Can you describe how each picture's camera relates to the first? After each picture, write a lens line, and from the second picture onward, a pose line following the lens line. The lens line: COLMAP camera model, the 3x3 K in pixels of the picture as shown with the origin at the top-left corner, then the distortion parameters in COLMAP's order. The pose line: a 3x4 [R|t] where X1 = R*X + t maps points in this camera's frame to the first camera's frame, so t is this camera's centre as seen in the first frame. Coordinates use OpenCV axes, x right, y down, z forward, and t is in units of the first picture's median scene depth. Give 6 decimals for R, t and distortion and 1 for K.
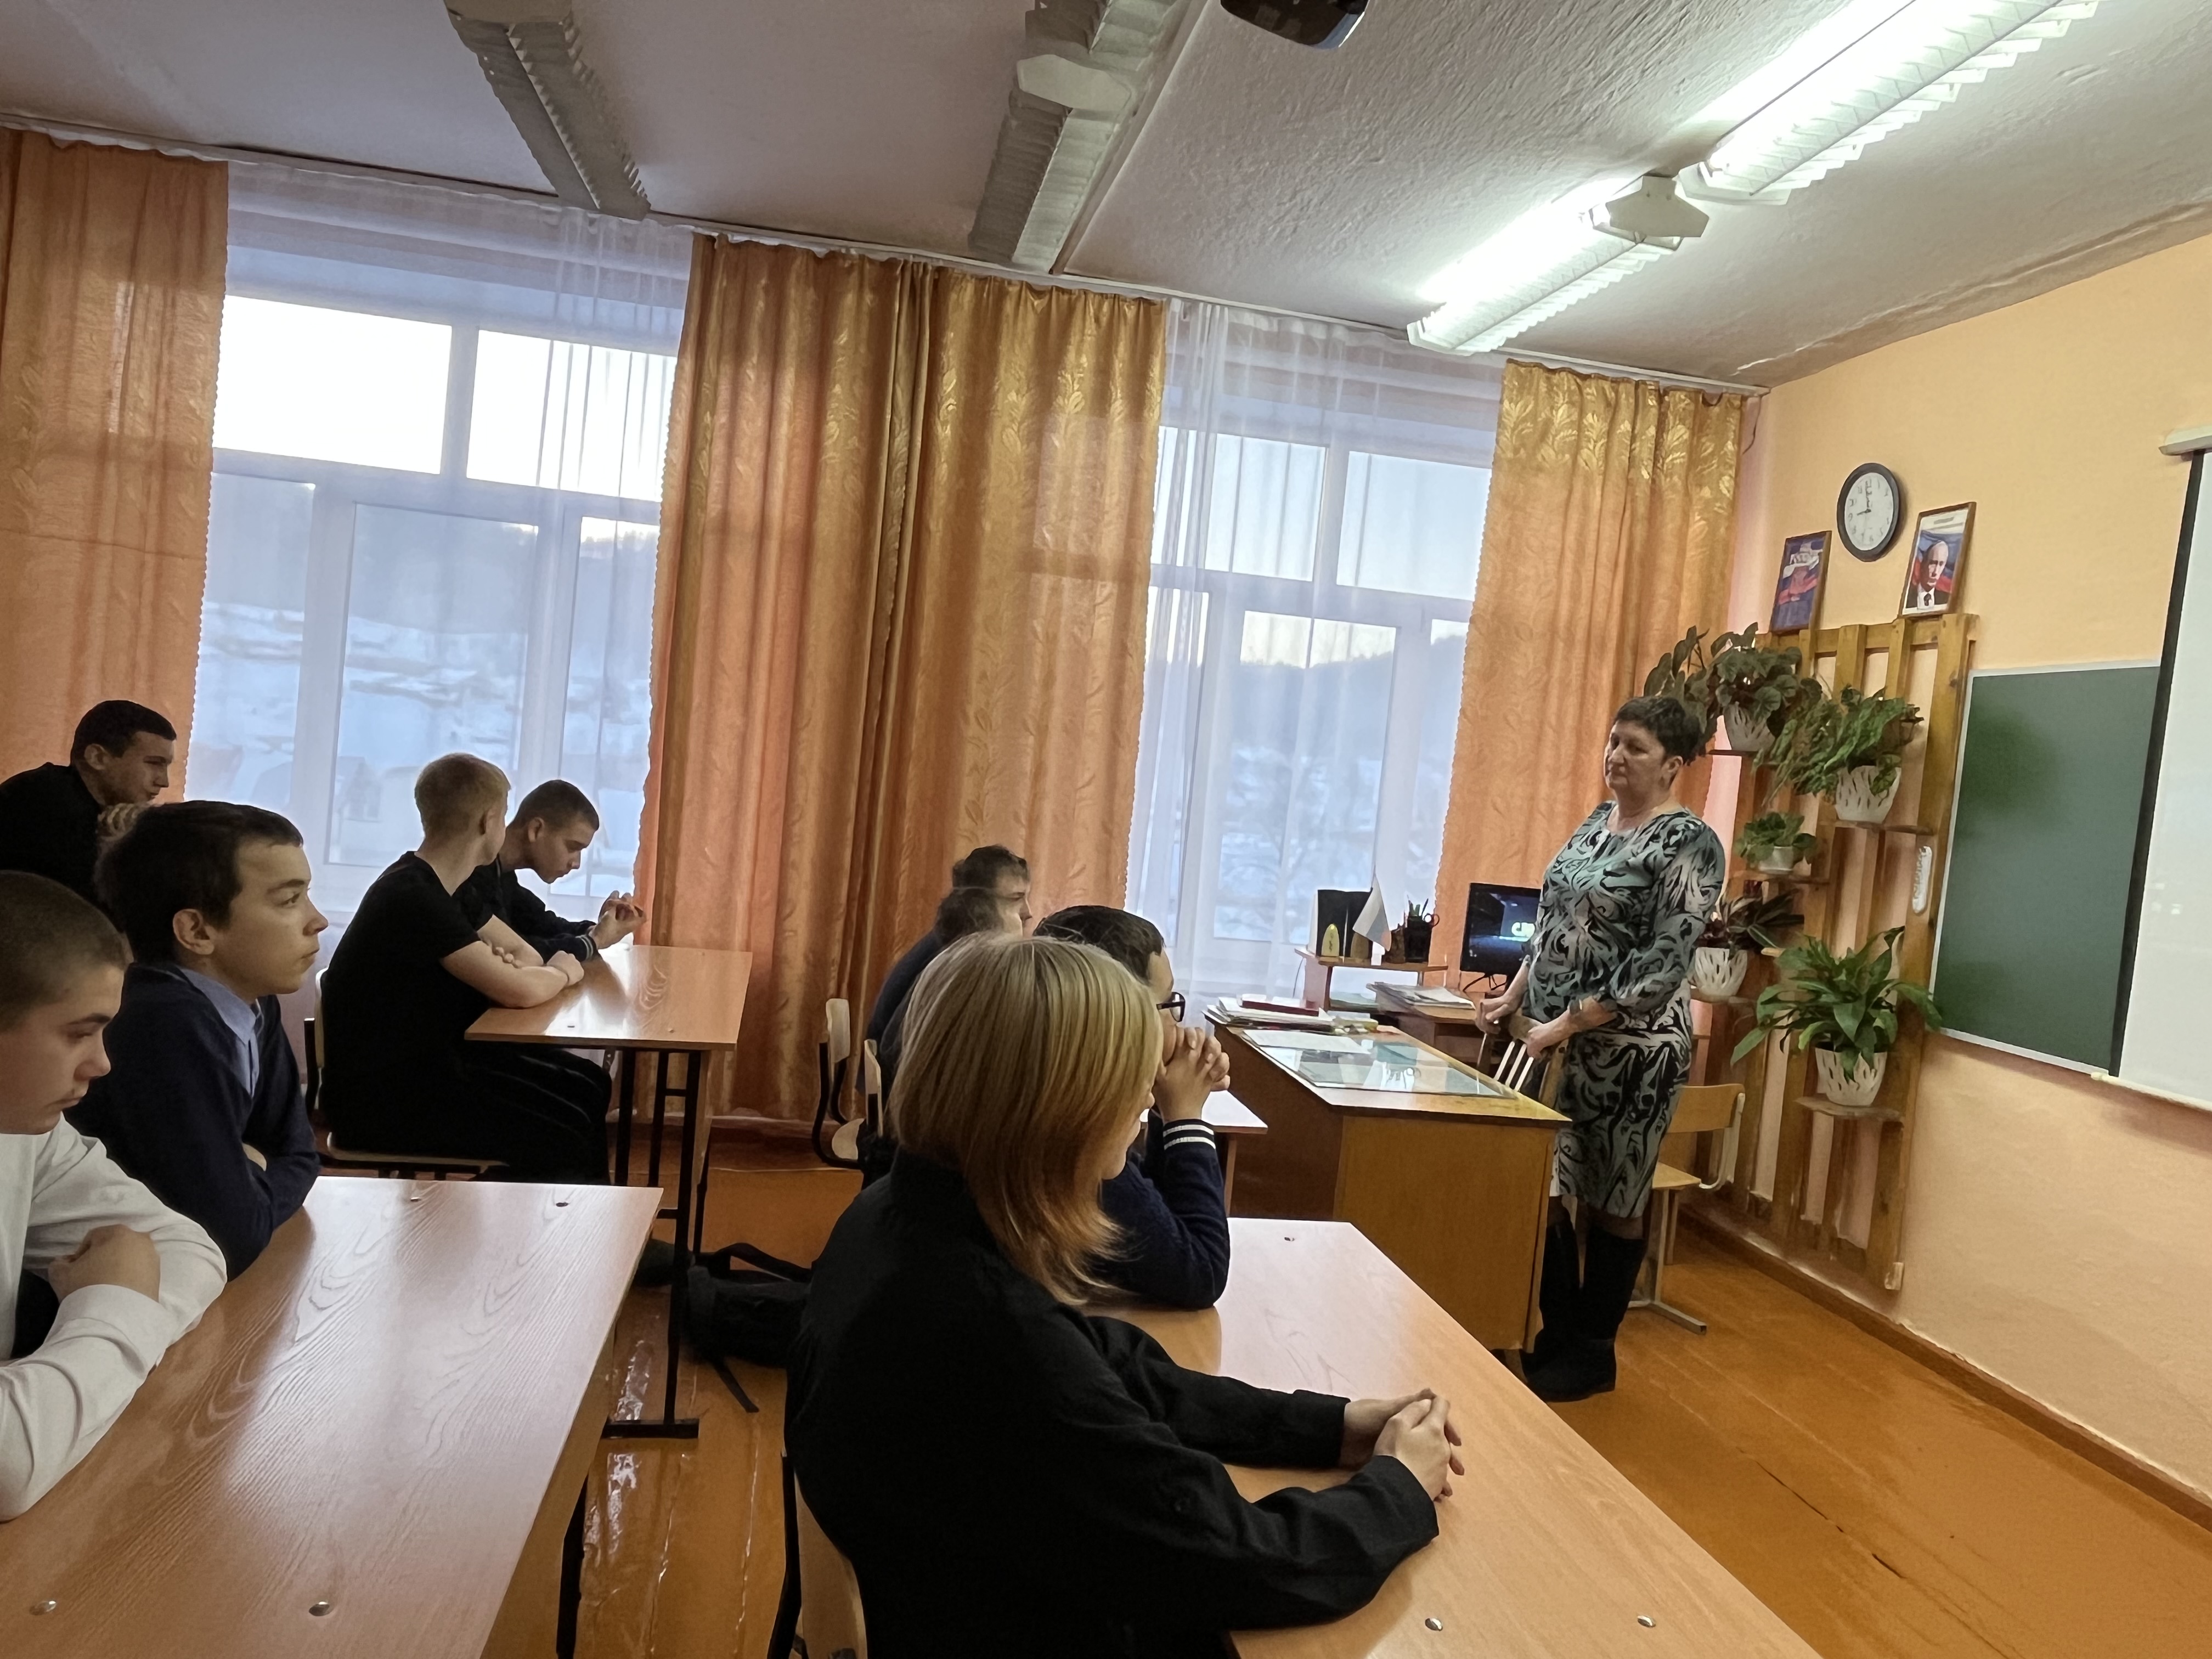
lens RADIAL K [[1560.3, 0, 1116.4], [0, 1560.3, 820.2], [0, 0, 1]] dist [-0.006398, -0.001921]
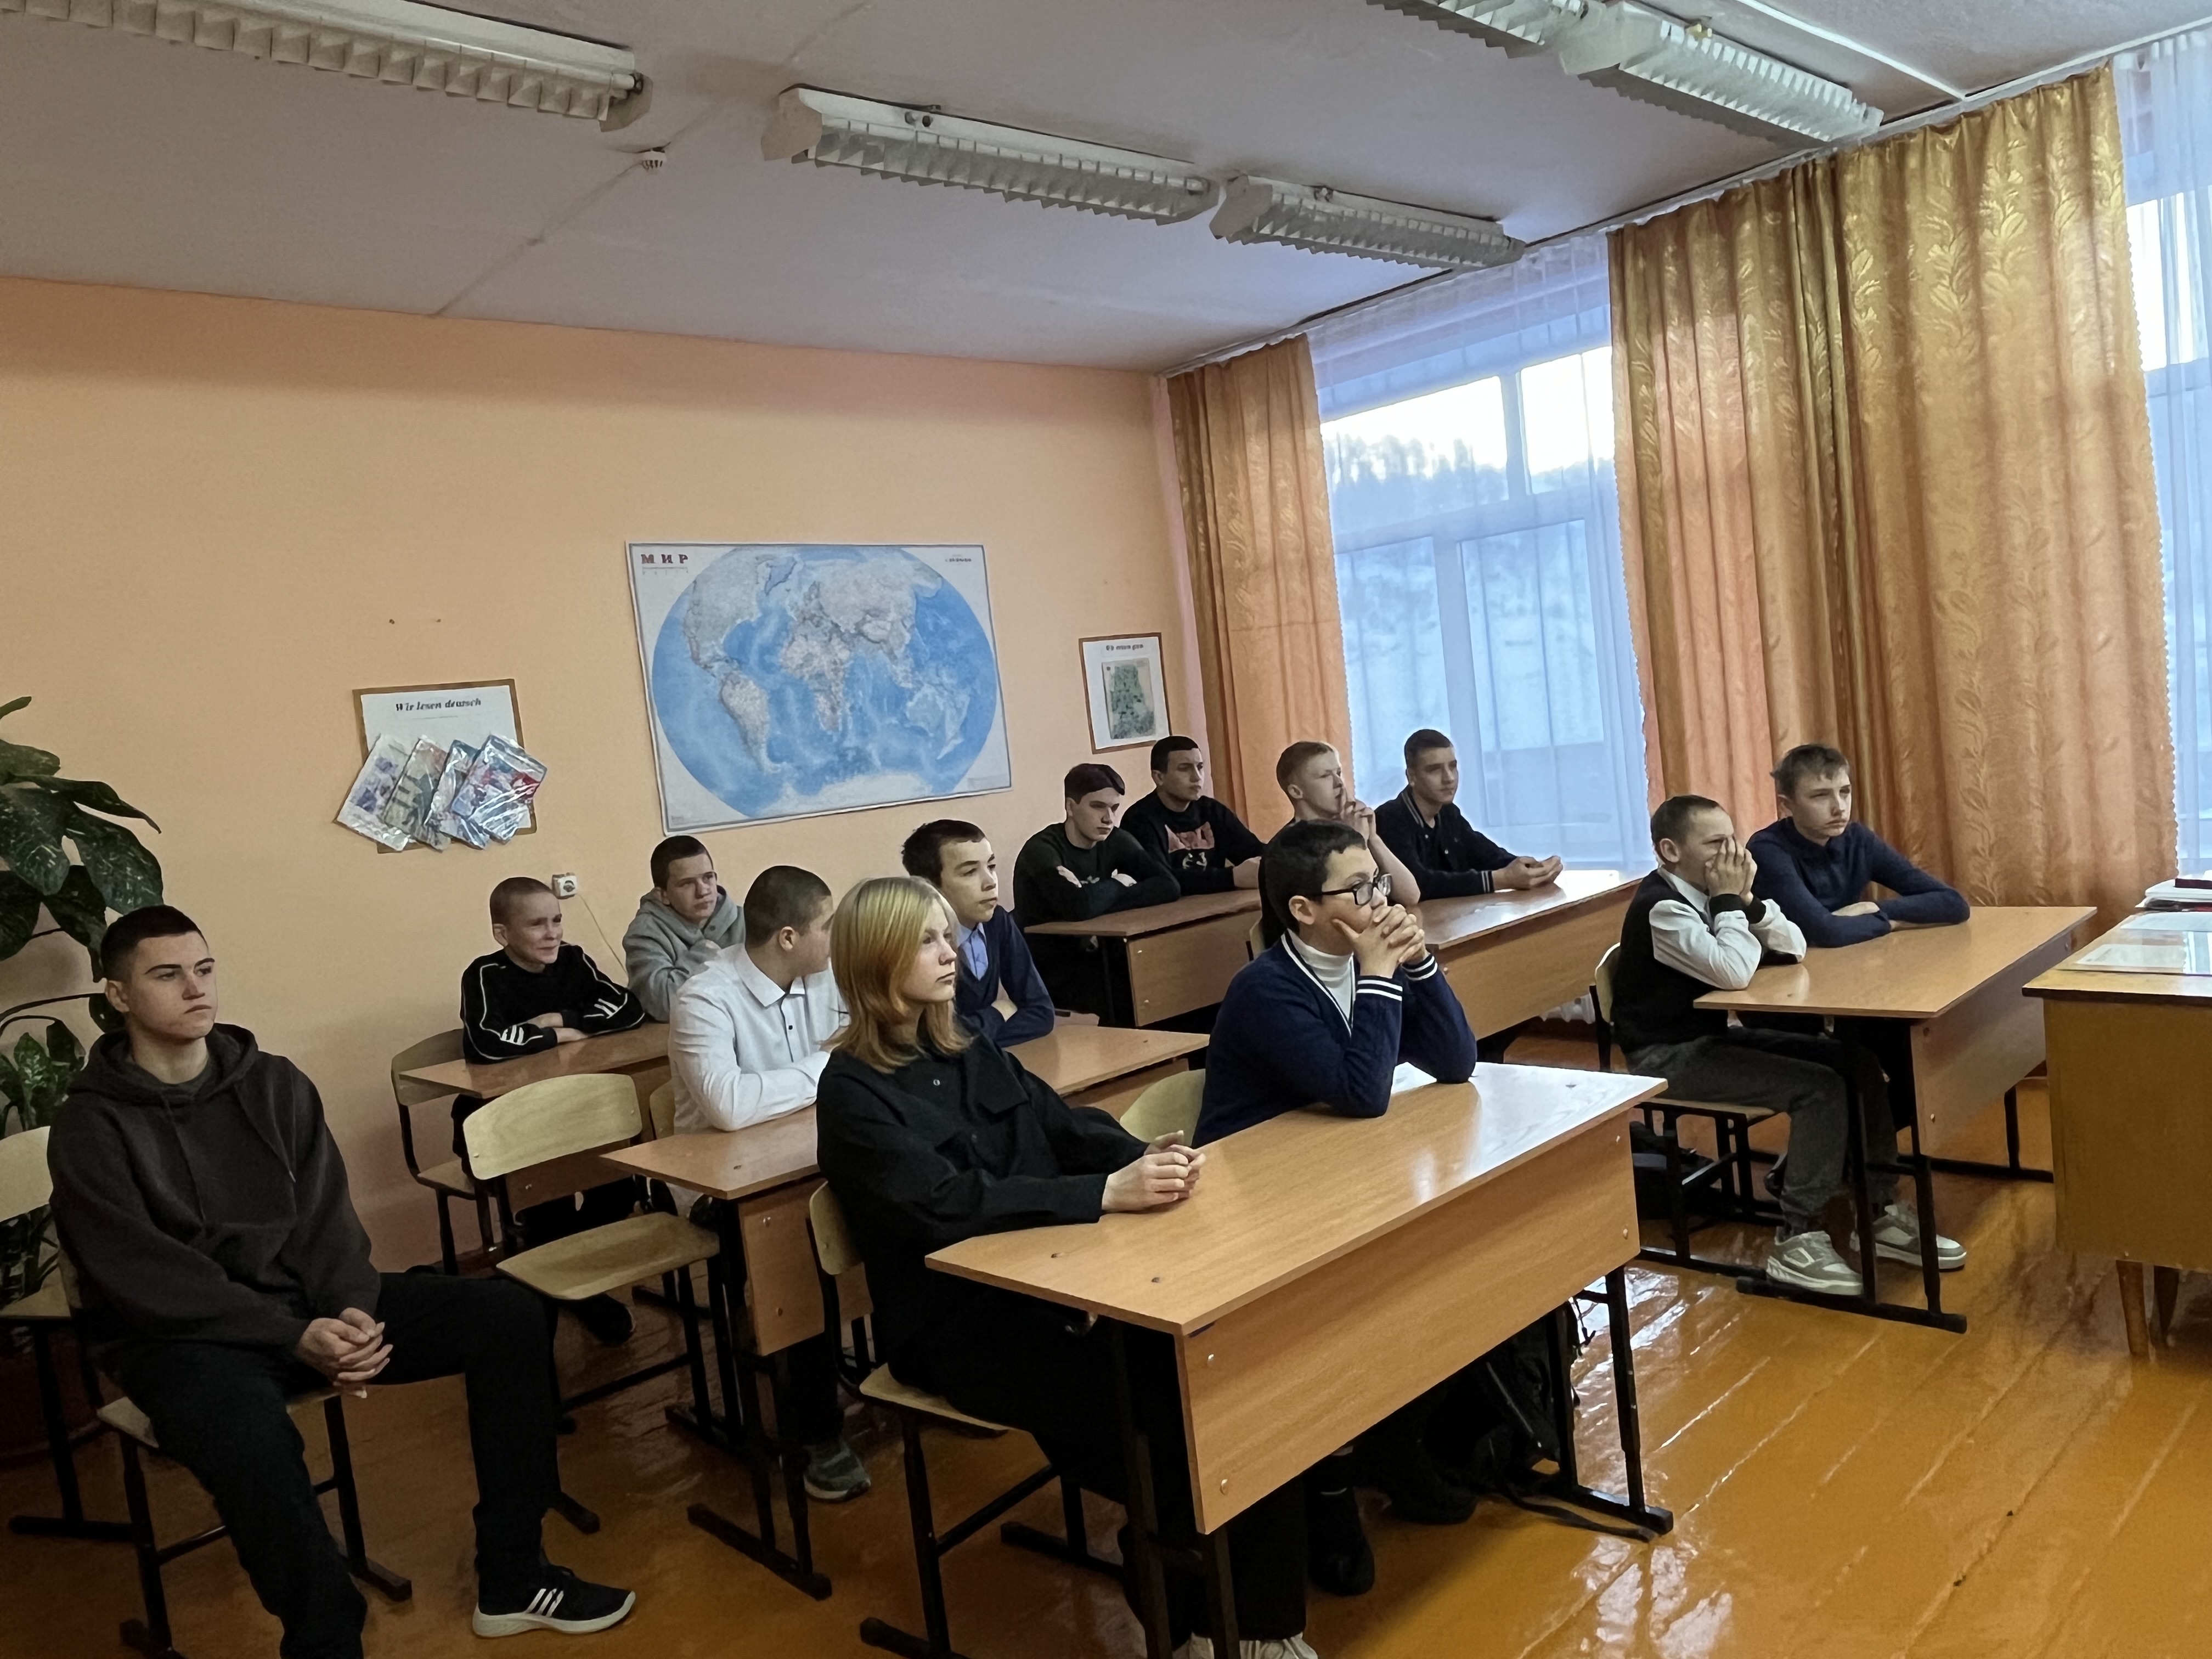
lens RADIAL K [[1560.3, 0, 1105.4], [0, 1560.3, 843.6], [0, 0, 1]] dist [-0.006398, -0.001921]
pose [[0.543342, -0.097797, -0.833796, 0.414225], [0.139296, 0.989927, -0.025338, 0.033029], [0.827875, -0.102377, 0.551491, 0.044228]]
